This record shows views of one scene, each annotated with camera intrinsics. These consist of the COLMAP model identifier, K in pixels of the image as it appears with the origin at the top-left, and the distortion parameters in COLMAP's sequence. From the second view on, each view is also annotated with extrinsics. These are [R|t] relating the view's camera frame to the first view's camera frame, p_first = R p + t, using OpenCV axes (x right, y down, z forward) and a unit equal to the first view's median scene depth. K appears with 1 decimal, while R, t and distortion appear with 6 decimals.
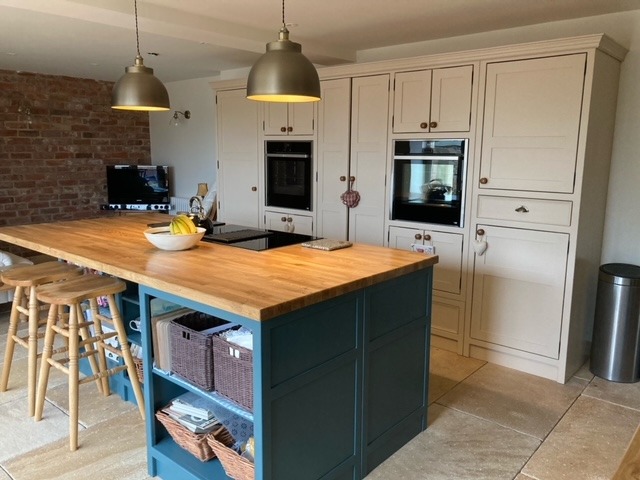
lens RADIAL K [[528.6, 0, 319.6], [0, 528.6, 233.1], [0, 0, 1]] dist [0.036406, -0.026166]
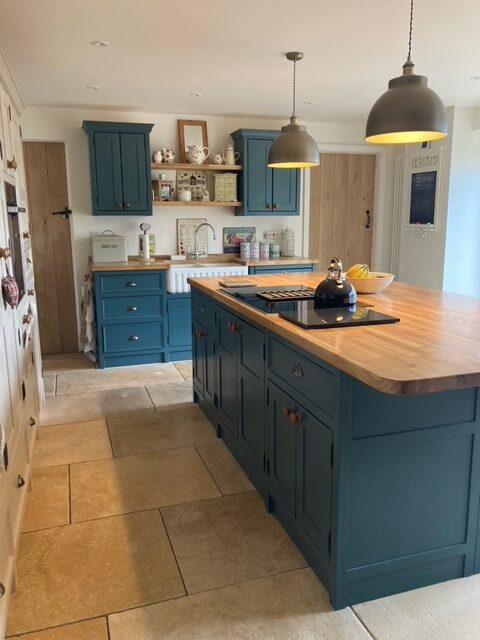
lens RADIAL K [[528.6, 0, 252.2], [0, 528.6, 322.3], [0, 0, 1]] dist [0.036406, -0.026166]
pose [[-0.865846, -0.096534, 0.490910, -0.270109], [0.085946, 0.937924, 0.336025, -0.128505], [-0.492874, 0.333137, -0.803800, 0.881959]]
